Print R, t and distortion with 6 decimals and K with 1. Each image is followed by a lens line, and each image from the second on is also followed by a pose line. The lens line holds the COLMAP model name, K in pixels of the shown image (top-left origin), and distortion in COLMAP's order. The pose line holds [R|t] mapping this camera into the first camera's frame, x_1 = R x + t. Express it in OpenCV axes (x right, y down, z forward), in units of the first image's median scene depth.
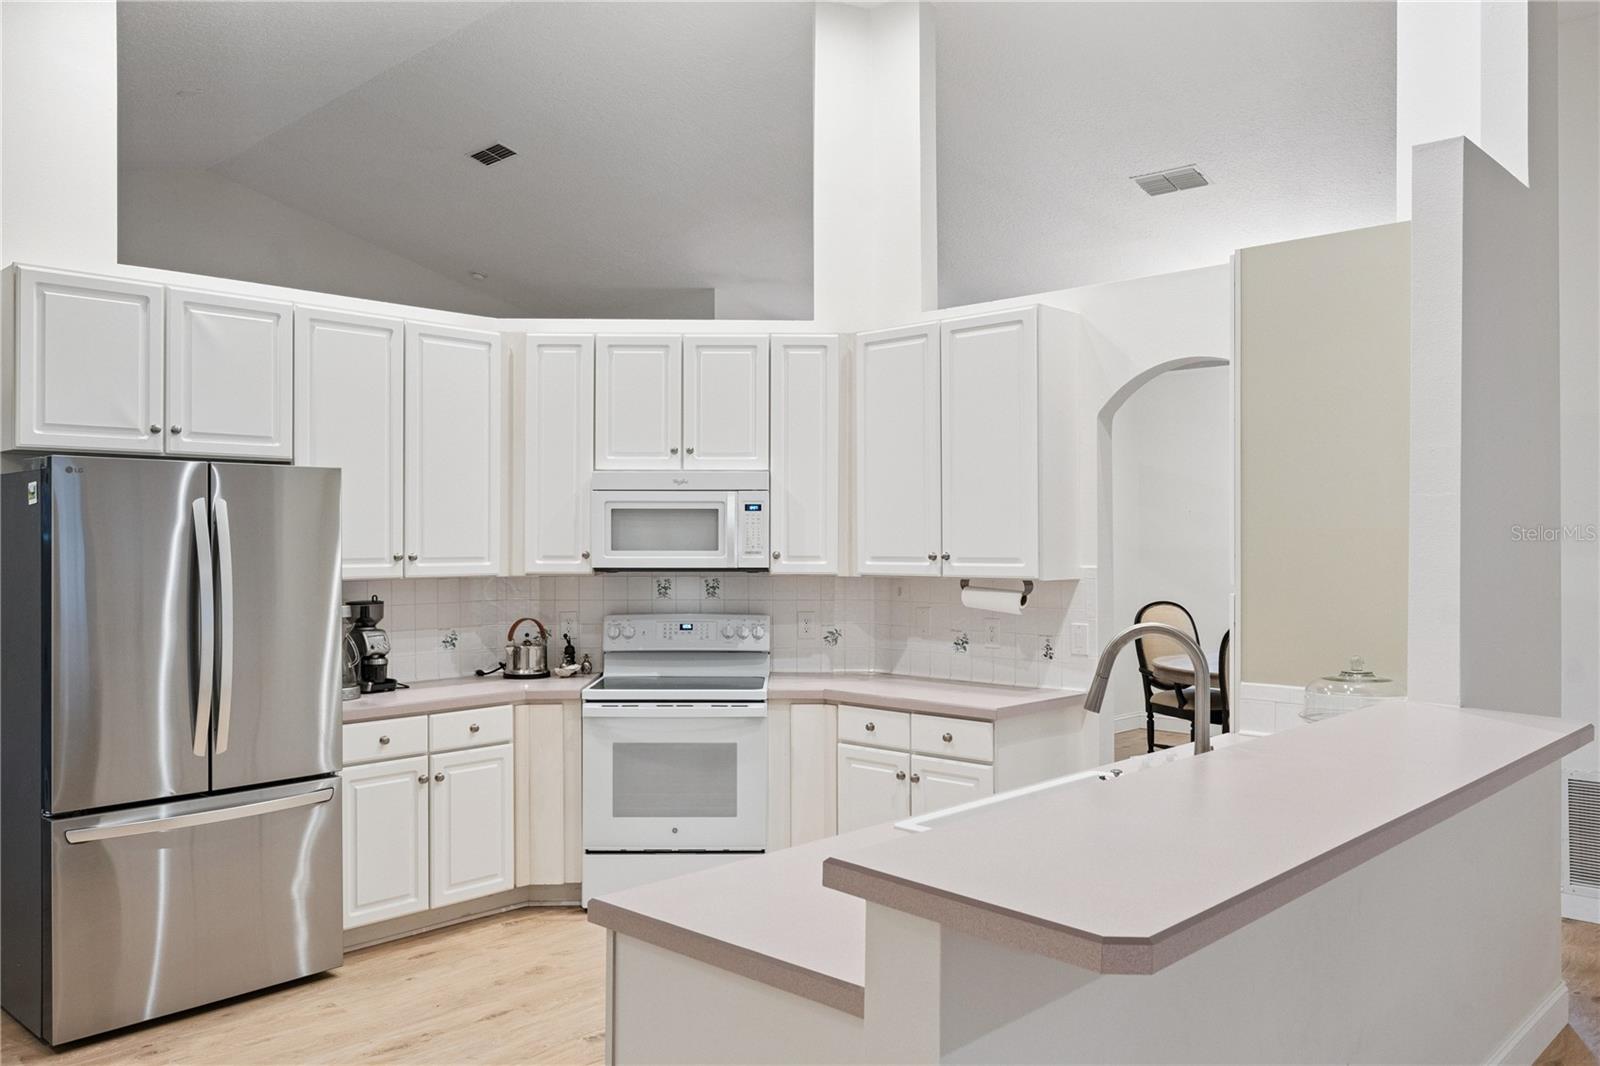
lens RADIAL K [[1239.8, 0, 785.3], [0, 1239.8, 529.4], [0, 0, 1]] dist [-0.001603, -0.001723]
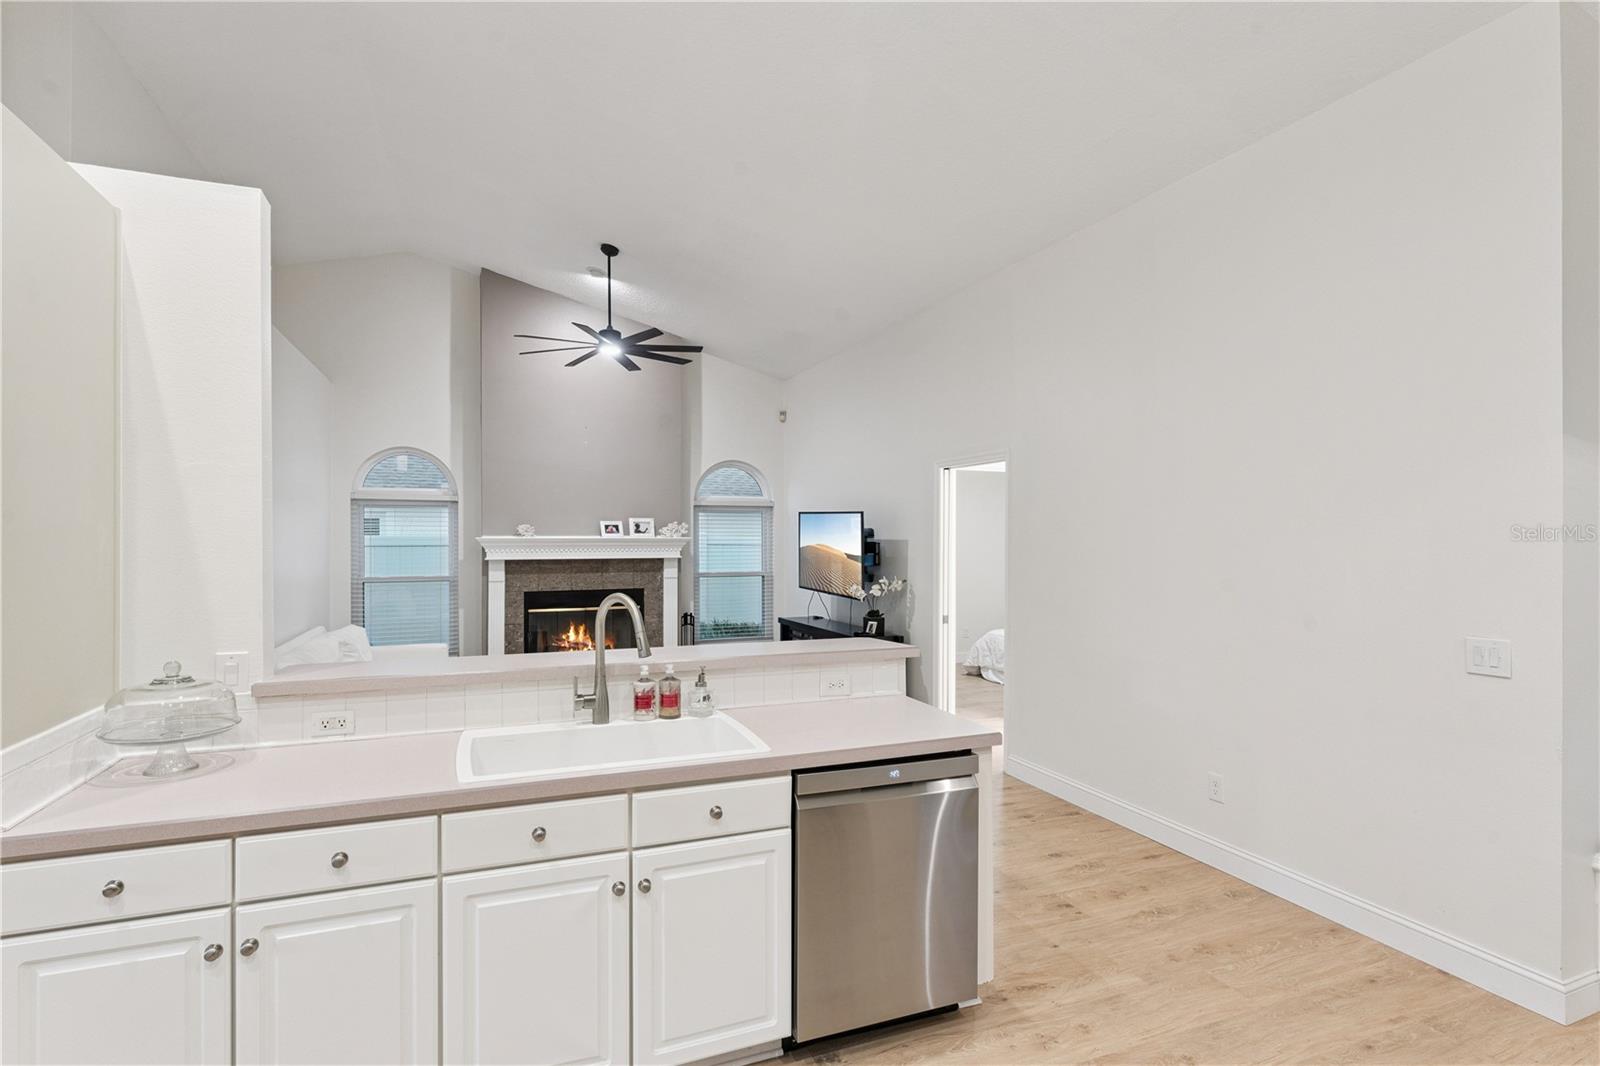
lens RADIAL K [[801.4, 0, 799.2], [0, 801.4, 544.5], [0, 0, 1]] dist [0.002118, -0.000795]
pose [[-0.922631, -0.005401, 0.385645, -0.141570], [-0.006280, 0.999980, -0.001018, 0.008676], [-0.385632, -0.003361, -0.922646, 0.933014]]
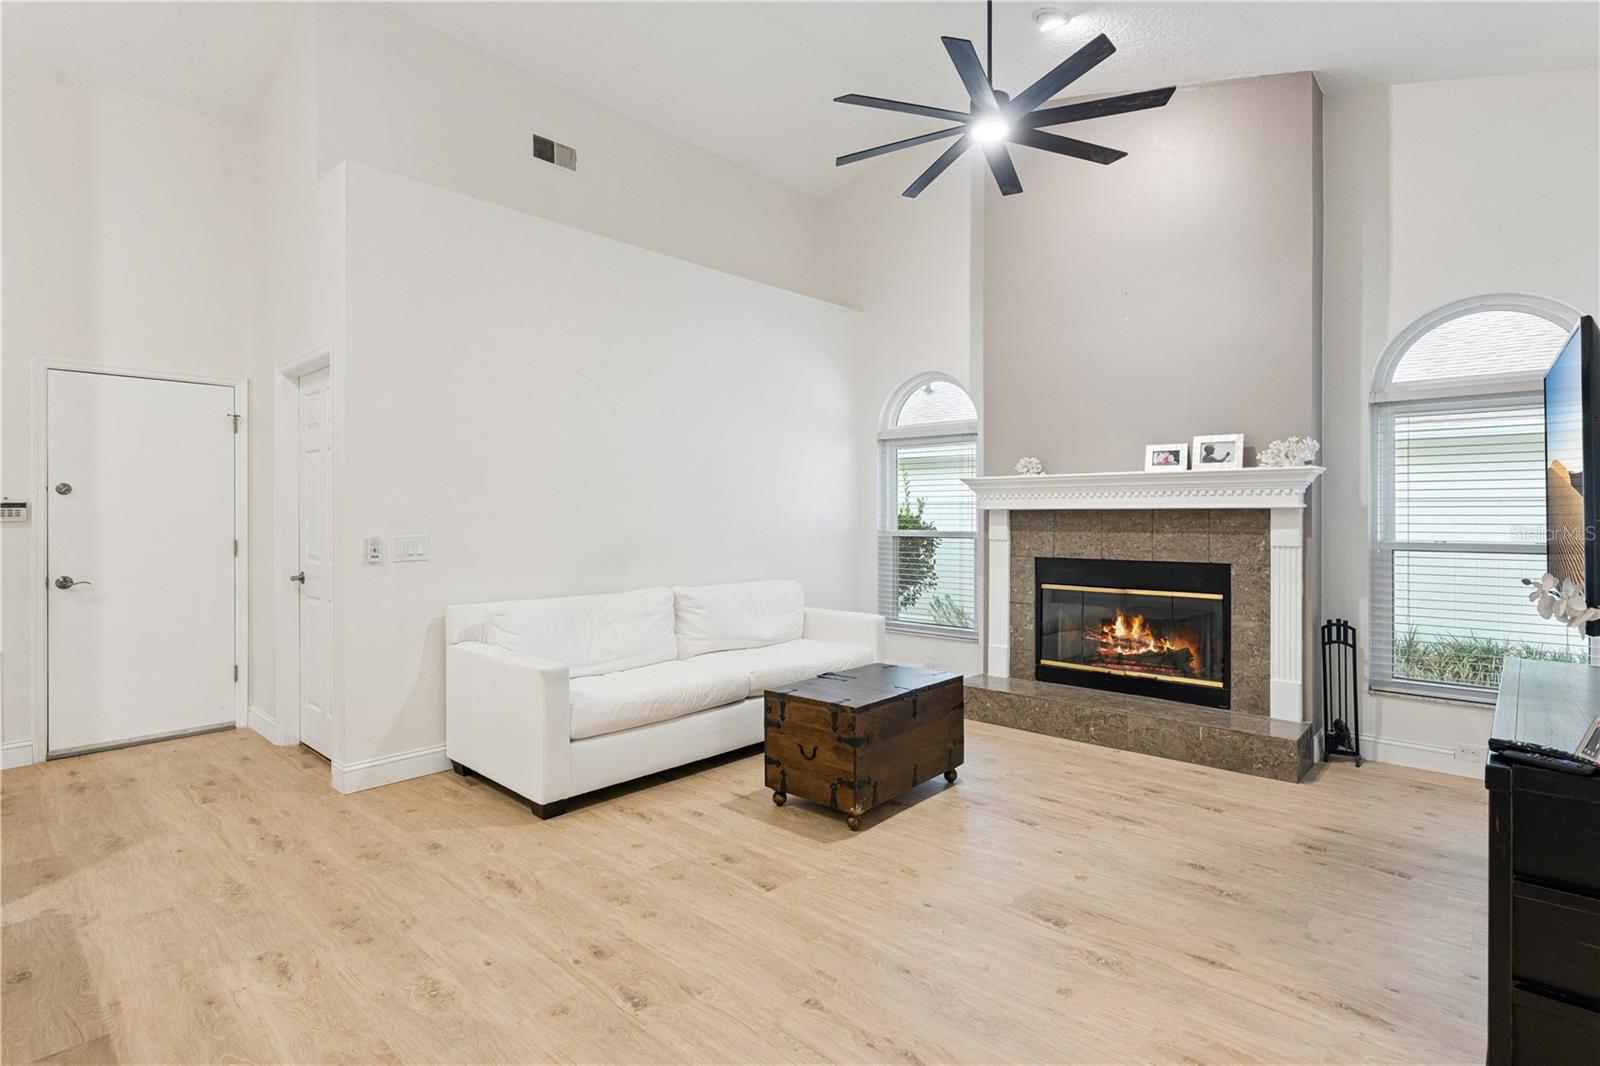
lens RADIAL K [[801.4, 0, 797.8], [0, 801.4, 516.6], [0, 0, 1]] dist [0.002118, -0.000795]
pose [[-0.044657, -0.006965, 0.998978, -0.091408], [-0.010183, 0.999927, 0.006516, 0.043367], [-0.998950, -0.009882, -0.044725, 0.107647]]
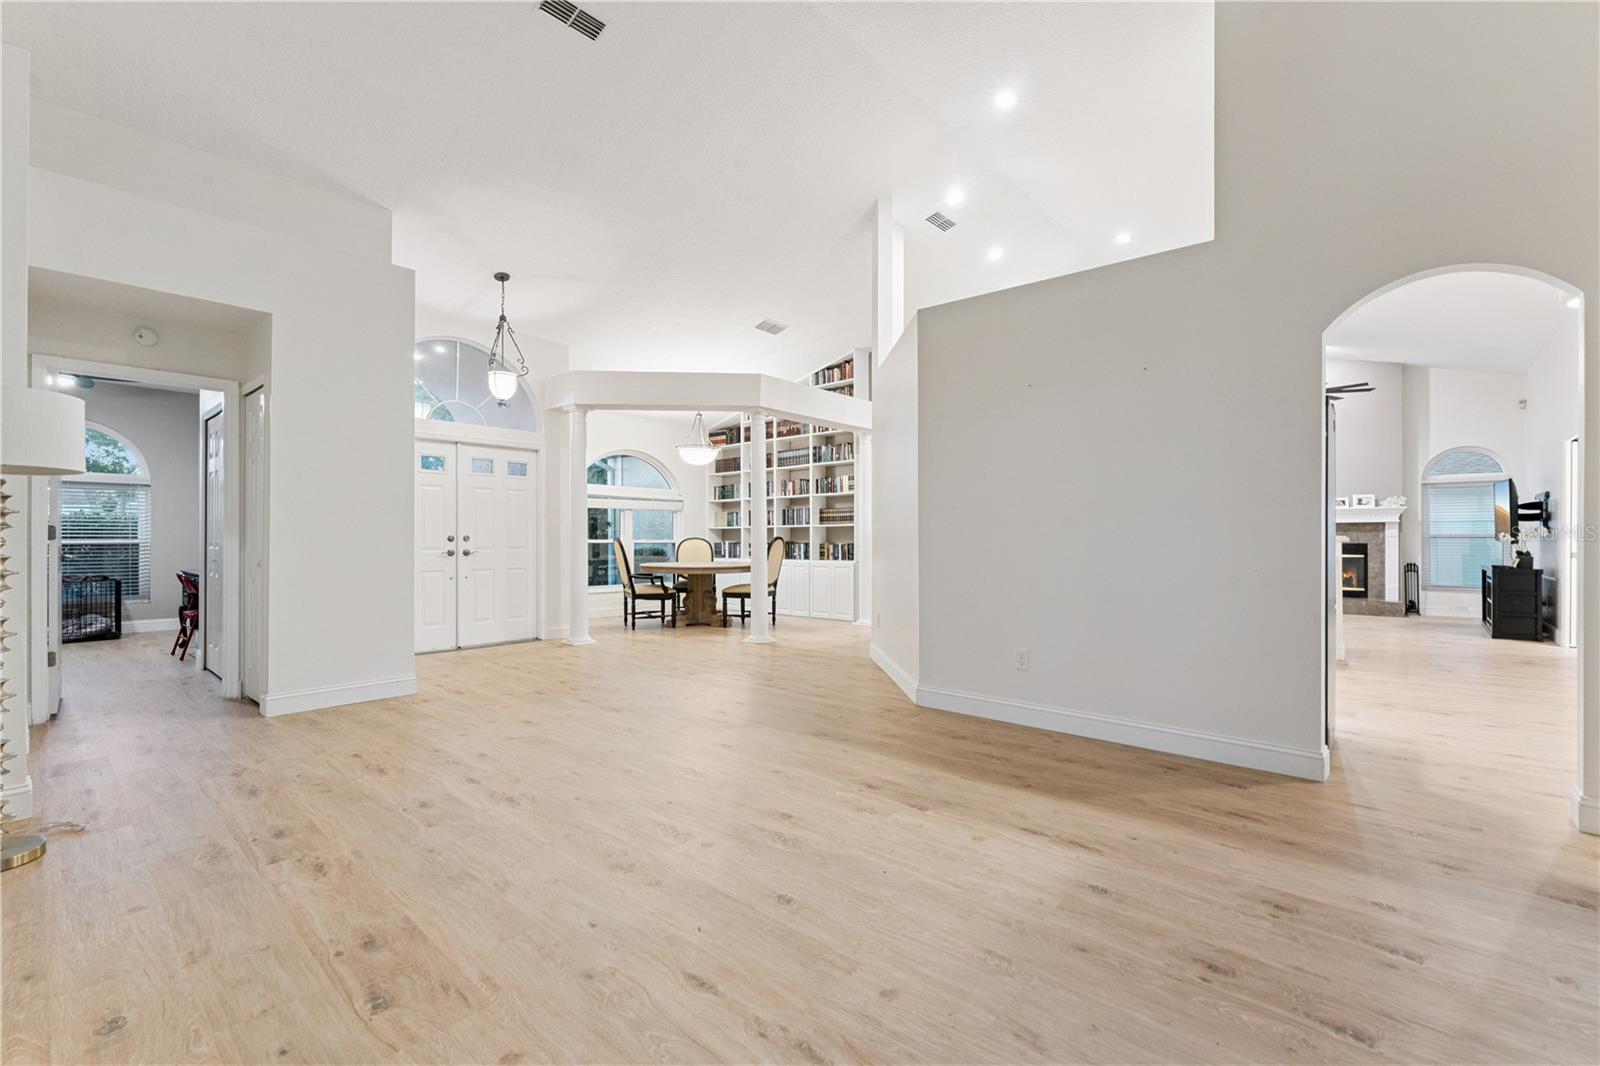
lens RADIAL K [[698.2, 0, 806.5], [0, 698.2, 538.9], [0, 0, 1]] dist [-0.002940, -0.000476]
pose [[-0.050856, 0.004128, 0.998697, -1.138825], [-0.015616, 0.999866, -0.004928, 0.116480], [-0.998584, -0.015847, -0.050784, 1.286212]]
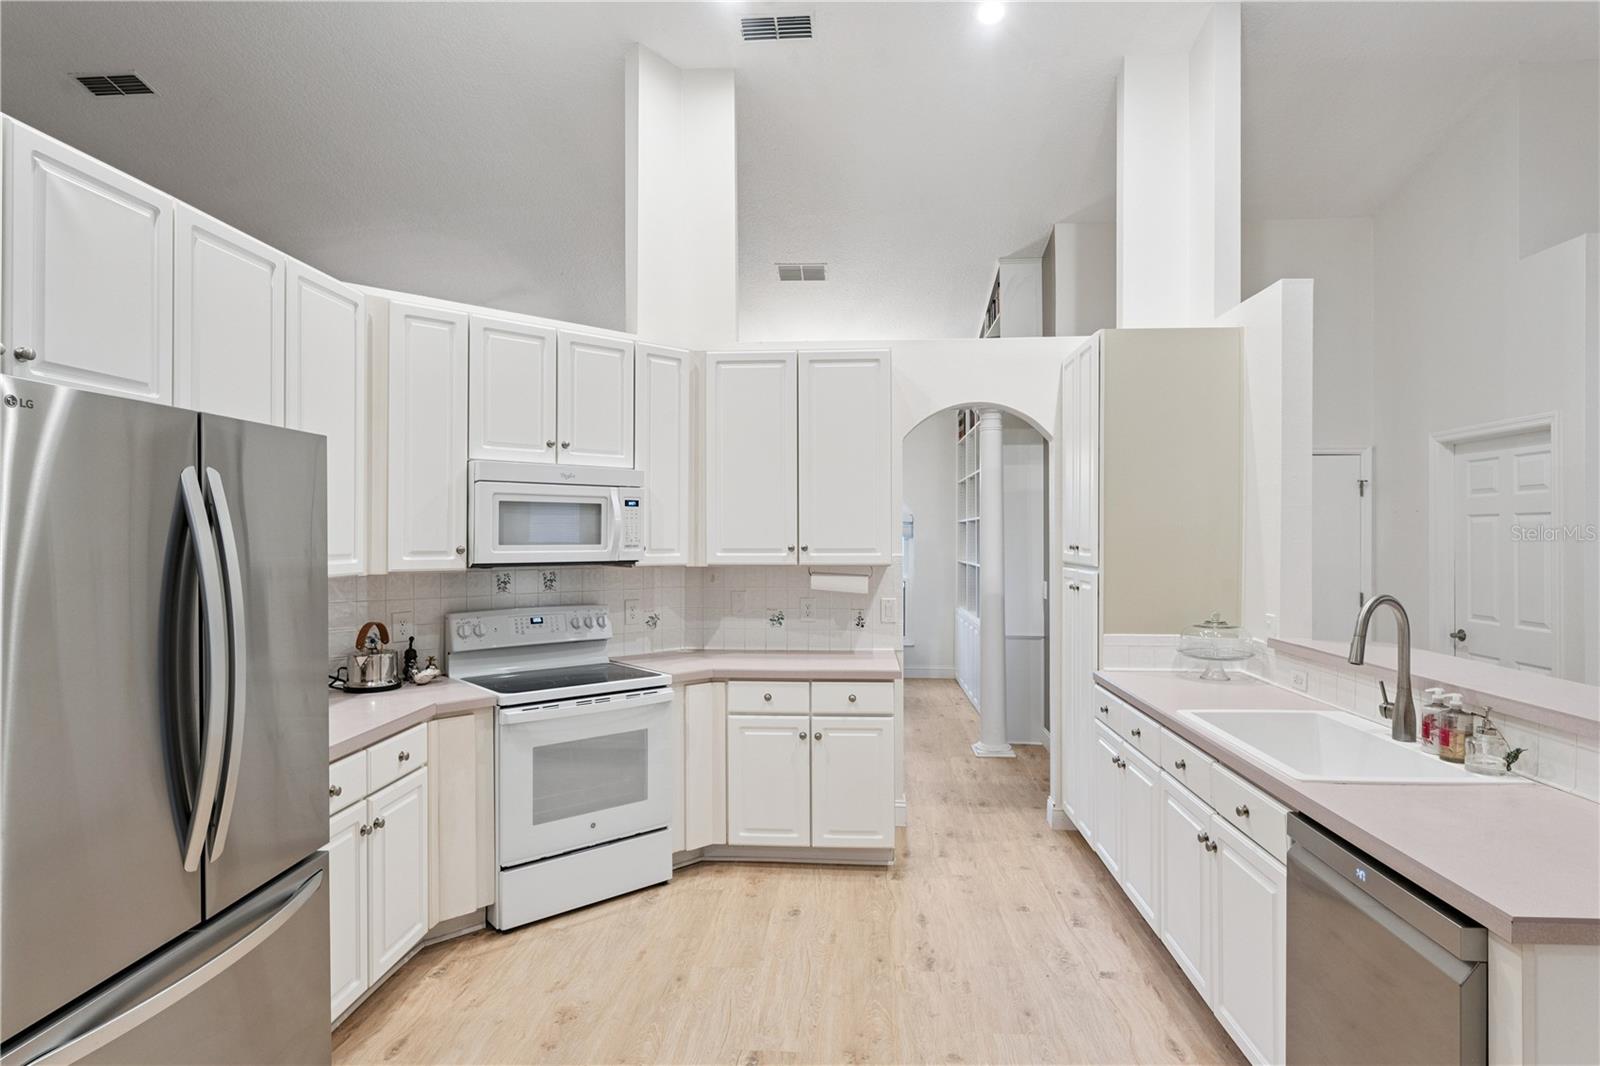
lens RADIAL K [[867.4, 0, 802.5], [0, 867.4, 533.6], [0, 0, 1]] dist [0.000030, -0.001778]
pose [[0.756555, 0.001747, 0.653928, -0.414147], [-0.005955, 0.999973, 0.004217, 0.004357], [-0.653903, -0.007085, 0.756545, 0.360783]]
